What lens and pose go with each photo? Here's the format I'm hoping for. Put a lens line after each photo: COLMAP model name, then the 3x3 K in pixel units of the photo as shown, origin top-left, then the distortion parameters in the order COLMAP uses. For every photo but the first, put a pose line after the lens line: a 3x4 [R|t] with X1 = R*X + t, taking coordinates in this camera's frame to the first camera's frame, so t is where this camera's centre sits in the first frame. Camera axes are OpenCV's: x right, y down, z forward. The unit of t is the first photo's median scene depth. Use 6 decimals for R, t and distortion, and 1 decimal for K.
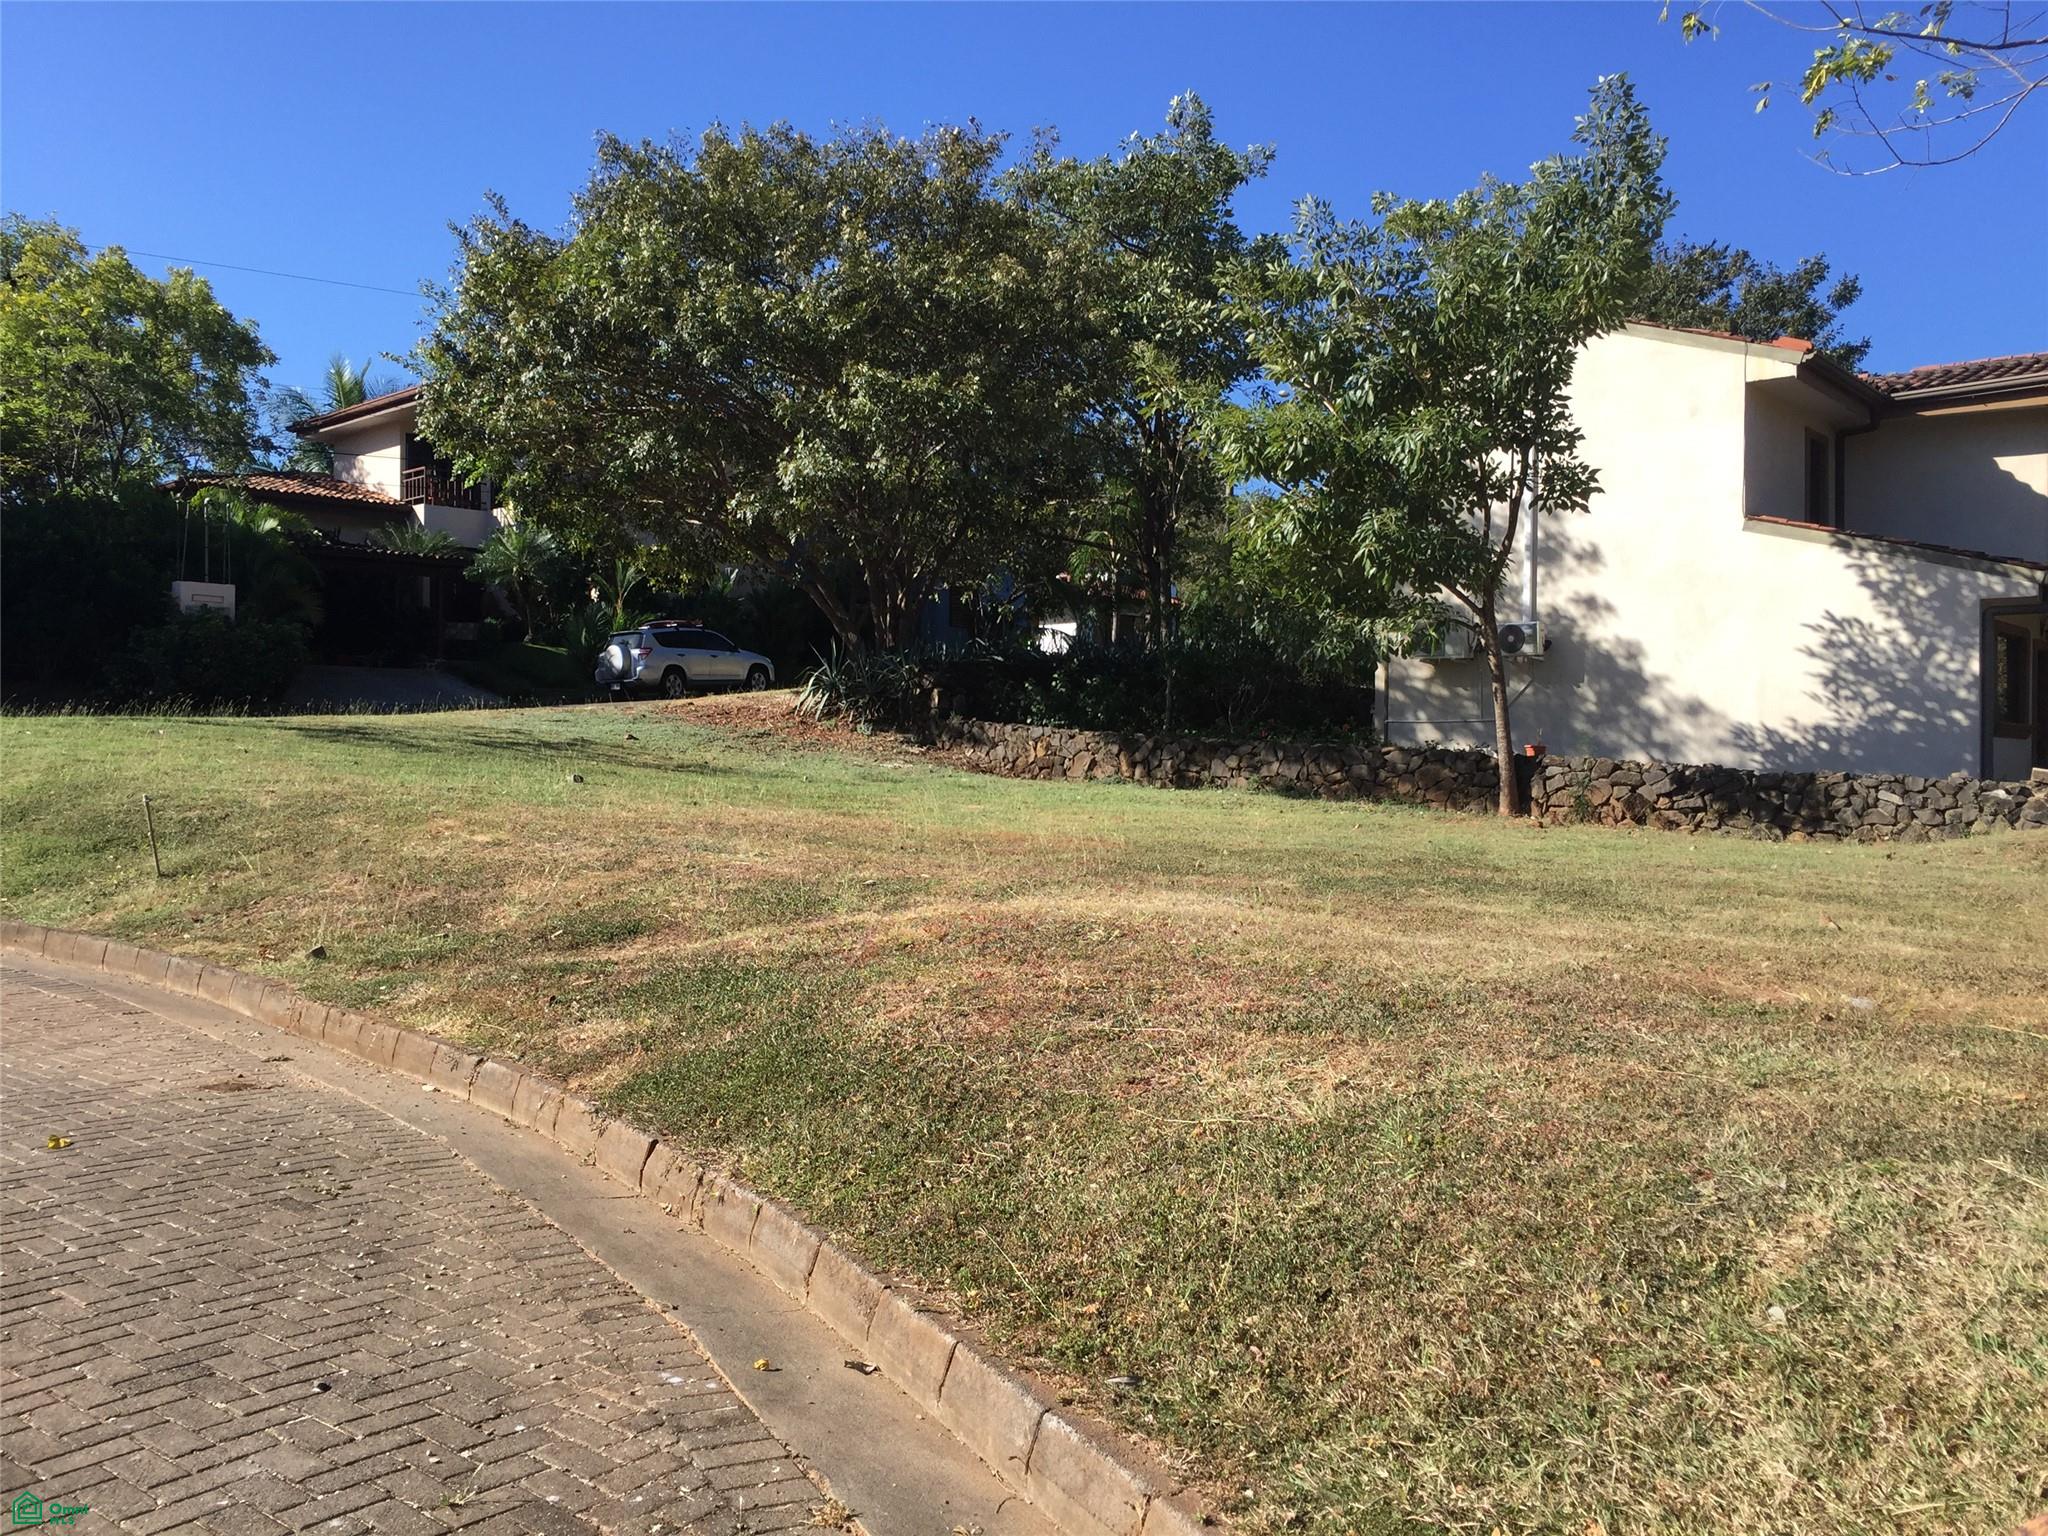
lens RADIAL K [[1745.2, 0, 1024.5], [0, 1745.2, 769.5], [0, 0, 1]] dist [0.035789, -0.004691]
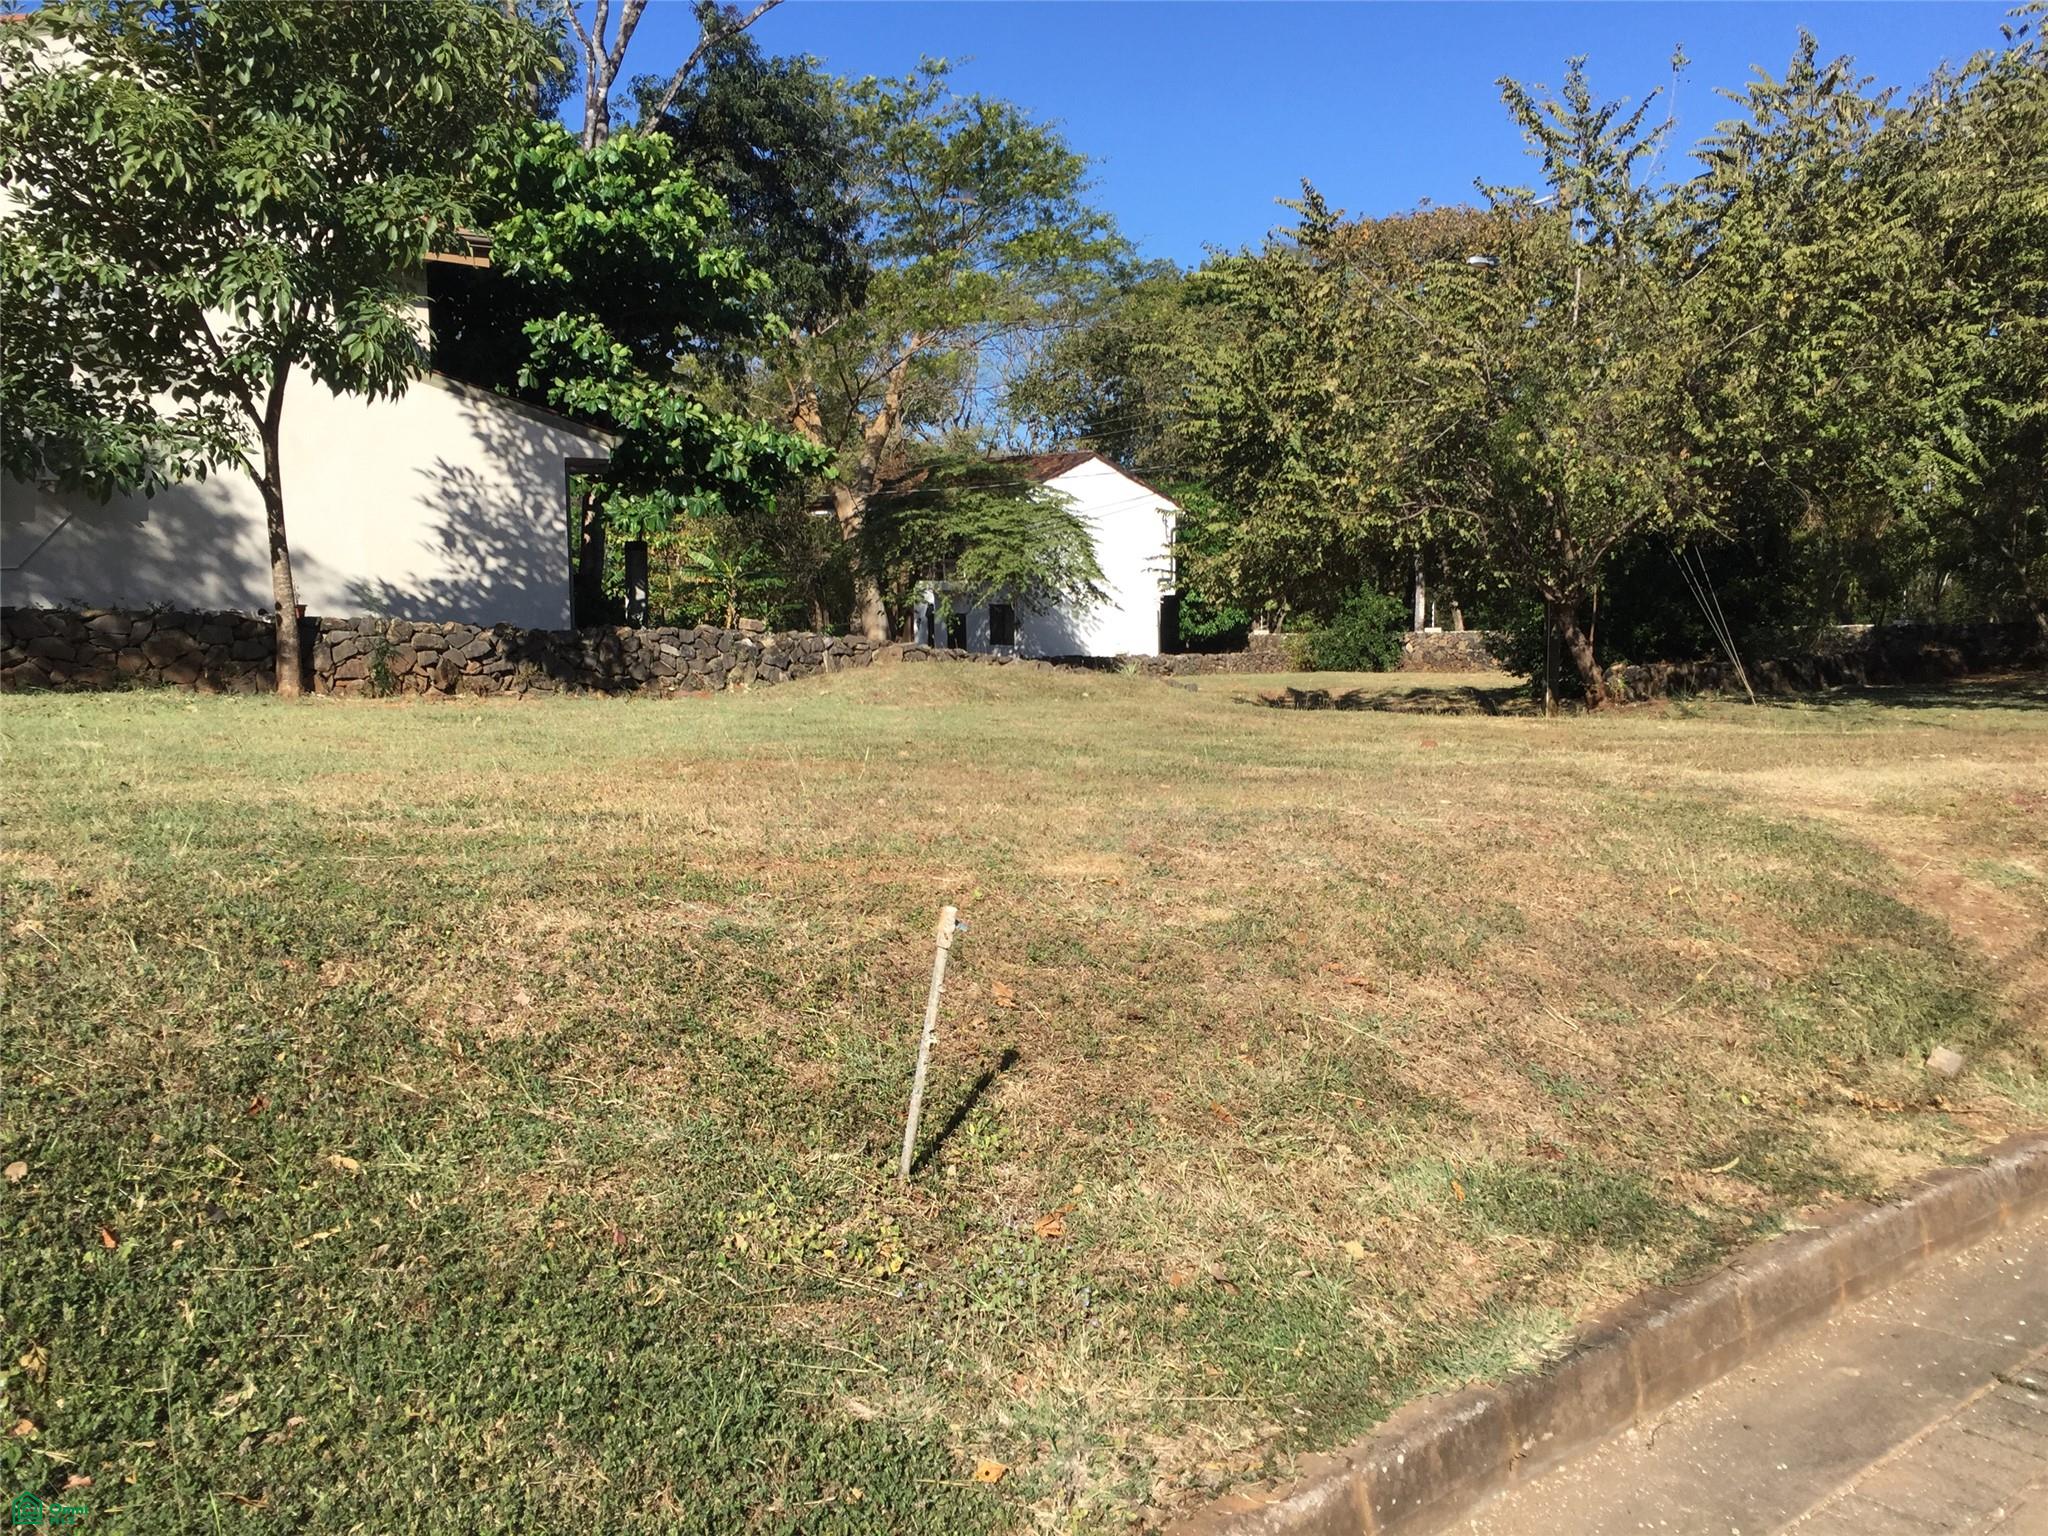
lens RADIAL K [[1745.2, 0, 1025.8], [0, 1745.2, 767.1], [0, 0, 1]] dist [0.035789, -0.004691]
pose [[0.012460, -0.101685, 0.994739, -0.503969], [0.014974, 0.994723, 0.101496, -0.016112], [-0.999810, 0.013630, 0.013917, 0.680691]]
